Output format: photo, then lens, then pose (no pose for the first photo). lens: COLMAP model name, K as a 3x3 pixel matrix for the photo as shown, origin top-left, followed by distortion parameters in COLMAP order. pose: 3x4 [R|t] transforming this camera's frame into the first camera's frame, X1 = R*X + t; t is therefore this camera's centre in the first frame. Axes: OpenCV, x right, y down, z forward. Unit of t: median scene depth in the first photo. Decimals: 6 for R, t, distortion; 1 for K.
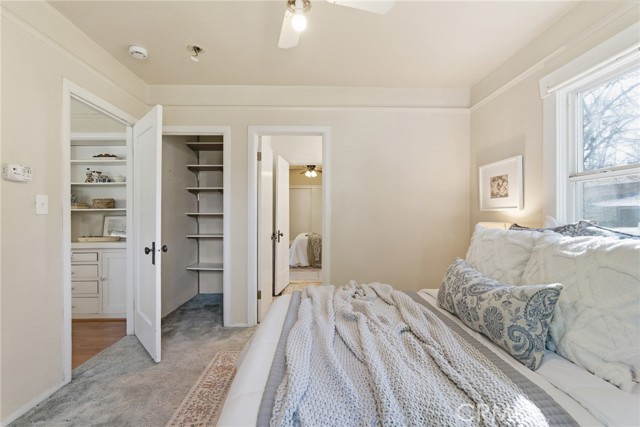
lens RADIAL K [[292.0, 0, 319.6], [0, 292.0, 213.4], [0, 0, 1]] dist [-0.002953, -0.000011]
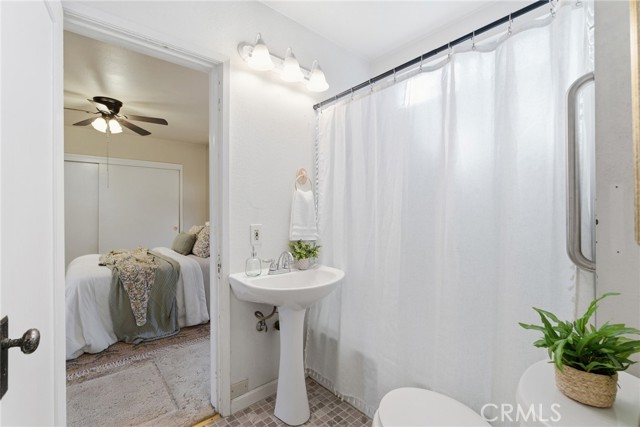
lens RADIAL K [[292.0, 0, 321.4], [0, 292.0, 213.1], [0, 0, 1]] dist [-0.002953, -0.000011]
pose [[0.767031, 0.001238, 0.641609, -0.120937], [0.001093, 0.999994, -0.003236, 0.006332], [-0.641610, 0.003183, 0.767025, 0.812439]]
